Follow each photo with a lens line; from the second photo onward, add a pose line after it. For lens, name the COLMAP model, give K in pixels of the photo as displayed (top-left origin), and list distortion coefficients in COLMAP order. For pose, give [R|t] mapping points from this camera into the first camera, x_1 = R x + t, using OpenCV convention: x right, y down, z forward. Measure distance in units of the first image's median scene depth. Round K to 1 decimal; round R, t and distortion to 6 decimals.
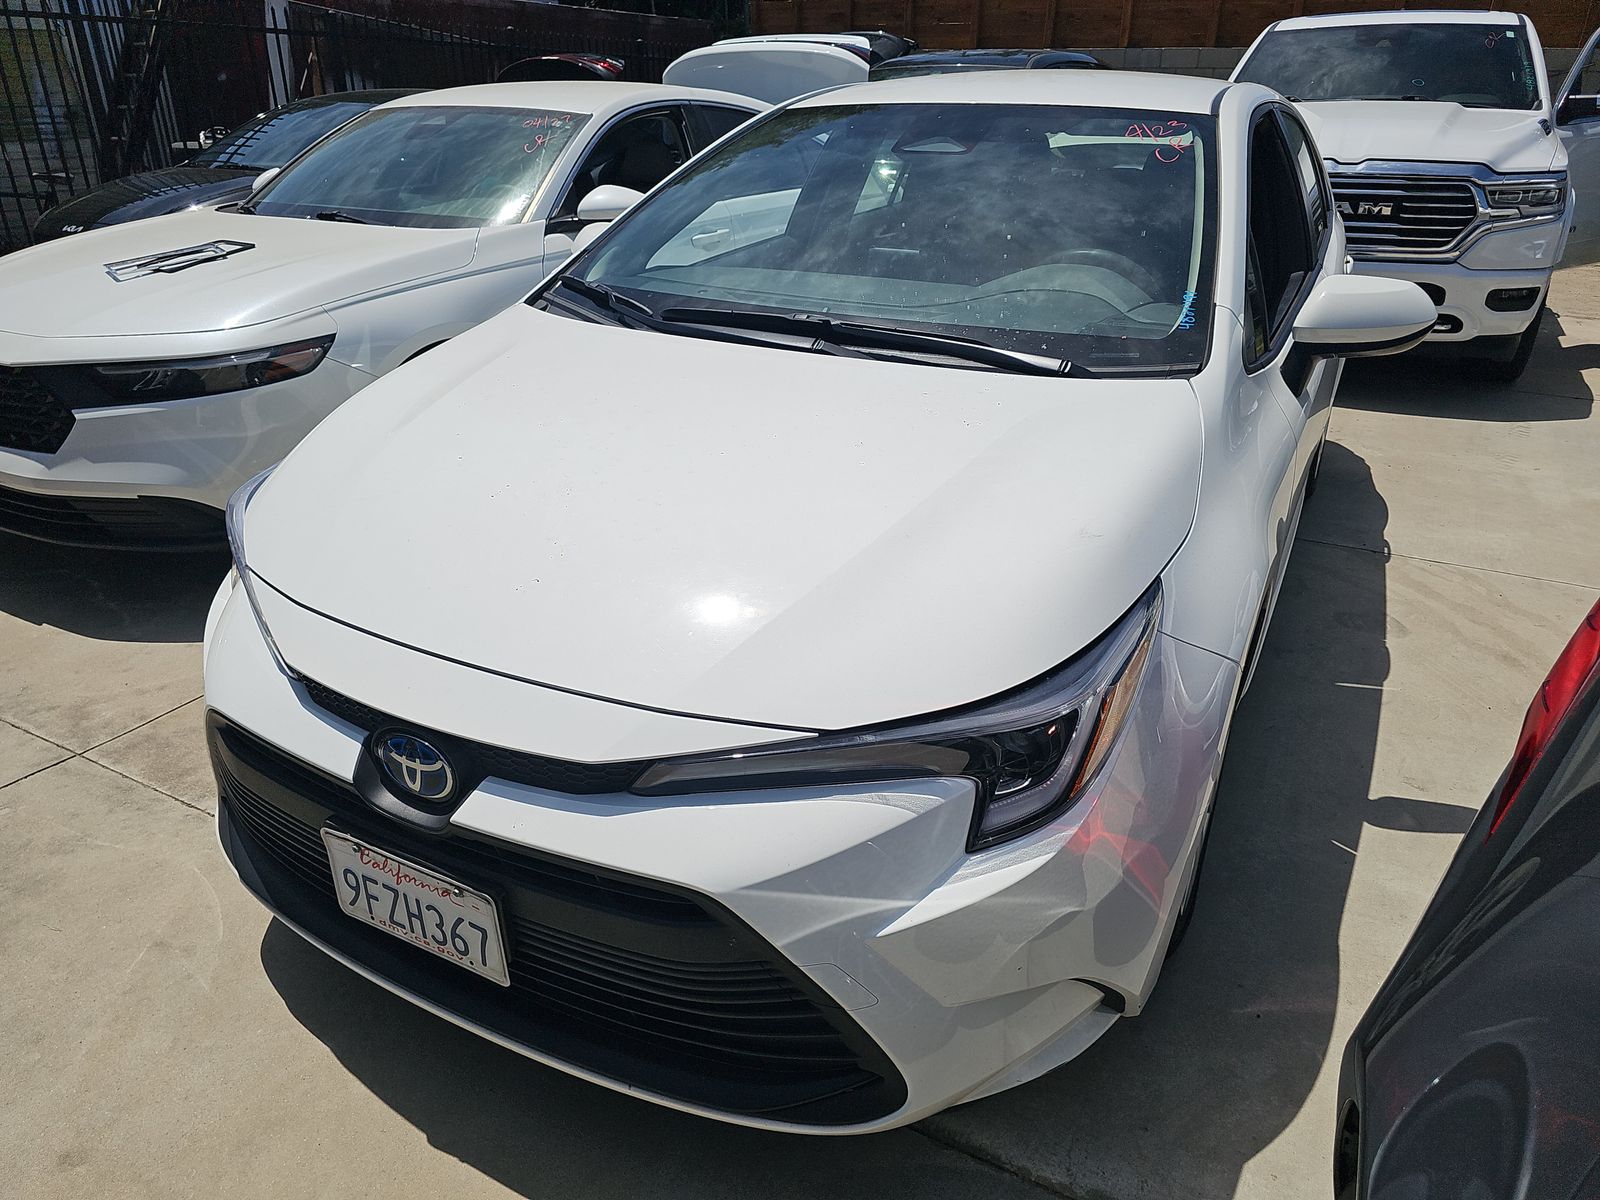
lens RADIAL K [[1081.7, 0, 807.2], [0, 1081.7, 596.8], [0, 0, 1]] dist [0.038942, -0.043469]
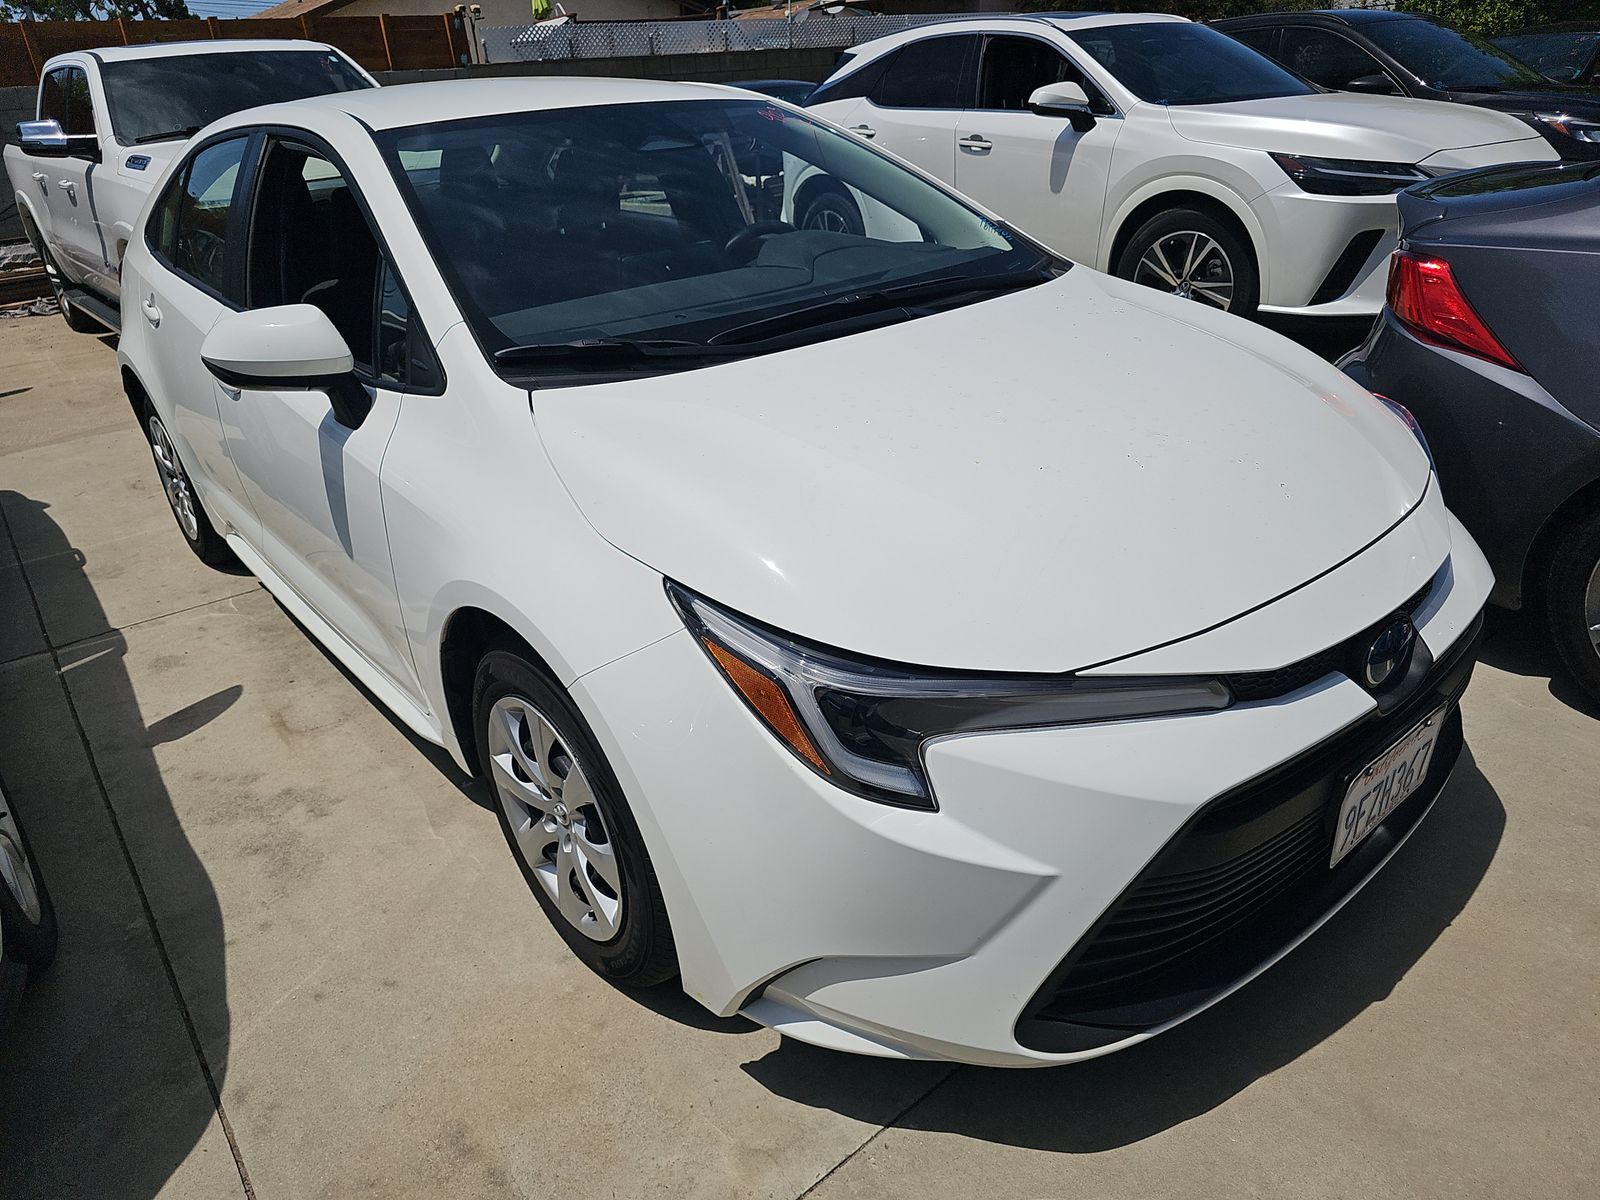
lens RADIAL K [[1085.0, 0, 793.2], [0, 1085.0, 599.4], [0, 0, 1]] dist [0.038660, -0.036123]
pose [[0.370543, -0.421378, 0.827730, -1.185996], [0.449968, 0.861048, 0.236906, -0.337807], [-0.812543, 0.284668, 0.508663, 0.729591]]
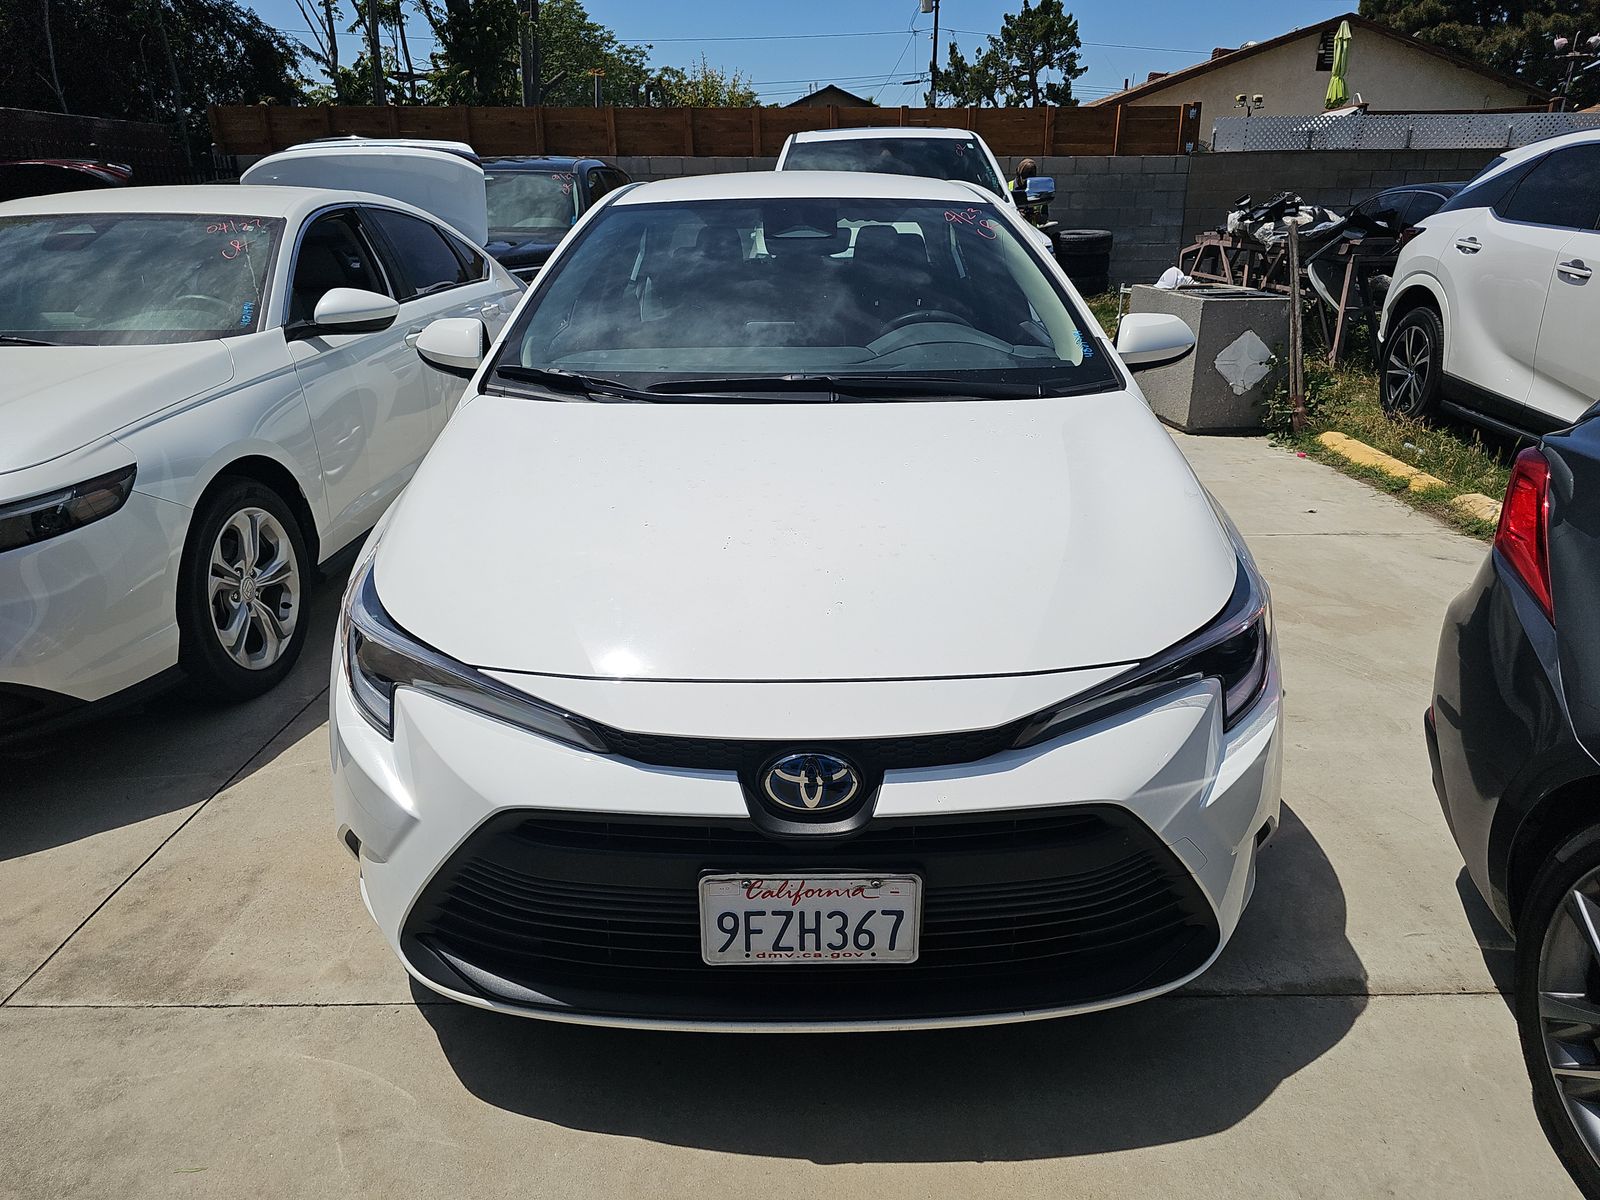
lens RADIAL K [[1081.7, 0, 807.2], [0, 1081.7, 596.8], [0, 0, 1]] dist [0.038942, -0.043469]
pose [[0.877698, -0.175939, 0.445749, -0.654952], [0.212318, 0.976658, -0.032572, 0.006893], [-0.429613, 0.123229, 0.894565, 0.010444]]
